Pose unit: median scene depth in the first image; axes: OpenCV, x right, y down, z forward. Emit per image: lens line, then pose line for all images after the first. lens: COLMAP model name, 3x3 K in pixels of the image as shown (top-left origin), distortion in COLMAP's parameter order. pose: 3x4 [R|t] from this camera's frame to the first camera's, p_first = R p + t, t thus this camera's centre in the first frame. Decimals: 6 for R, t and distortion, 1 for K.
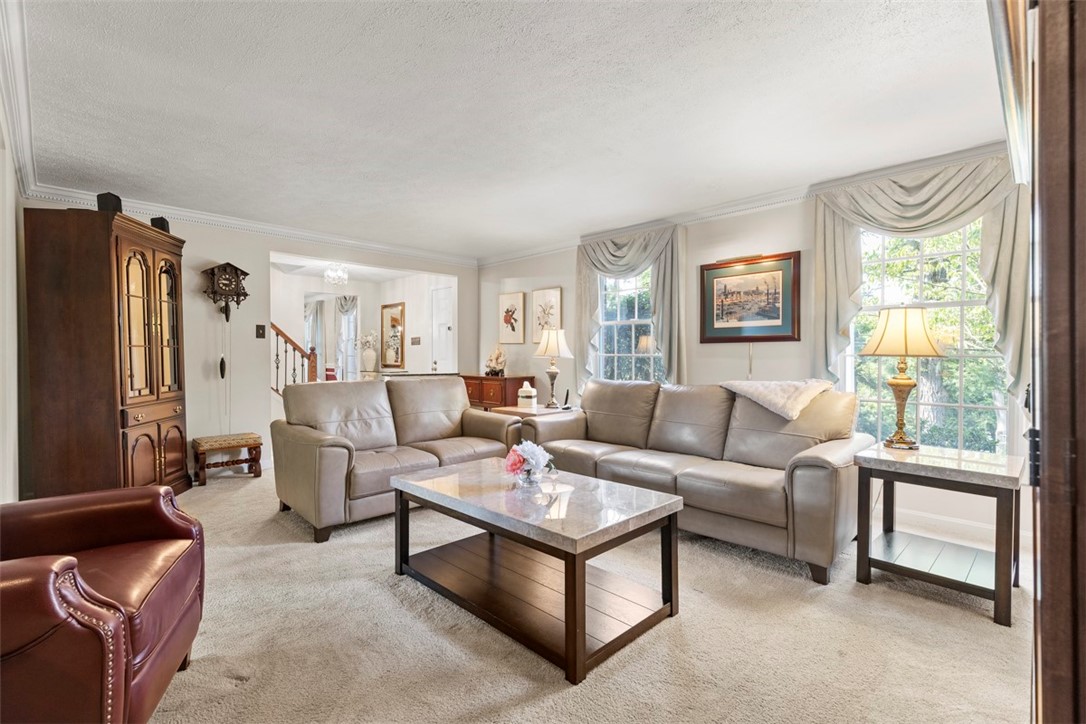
lens RADIAL K [[489.8, 0, 545.1], [0, 489.8, 364.2], [0, 0, 1]] dist [0.009232, -0.001659]
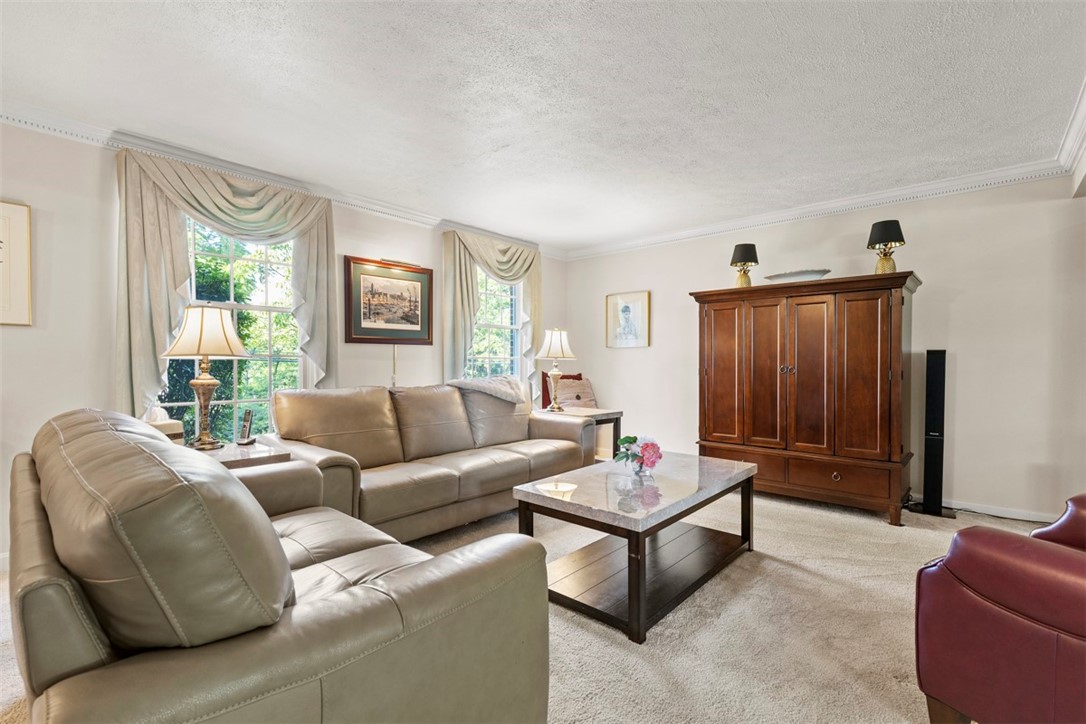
lens RADIAL K [[489.8, 0, 550.4], [0, 489.8, 370.5], [0, 0, 1]] dist [0.009232, -0.001659]
pose [[-0.052641, -0.022350, 0.998363, -0.633662], [0.011640, 0.999668, 0.022993, -0.009007], [-0.998546, 0.012832, -0.052363, 0.717403]]
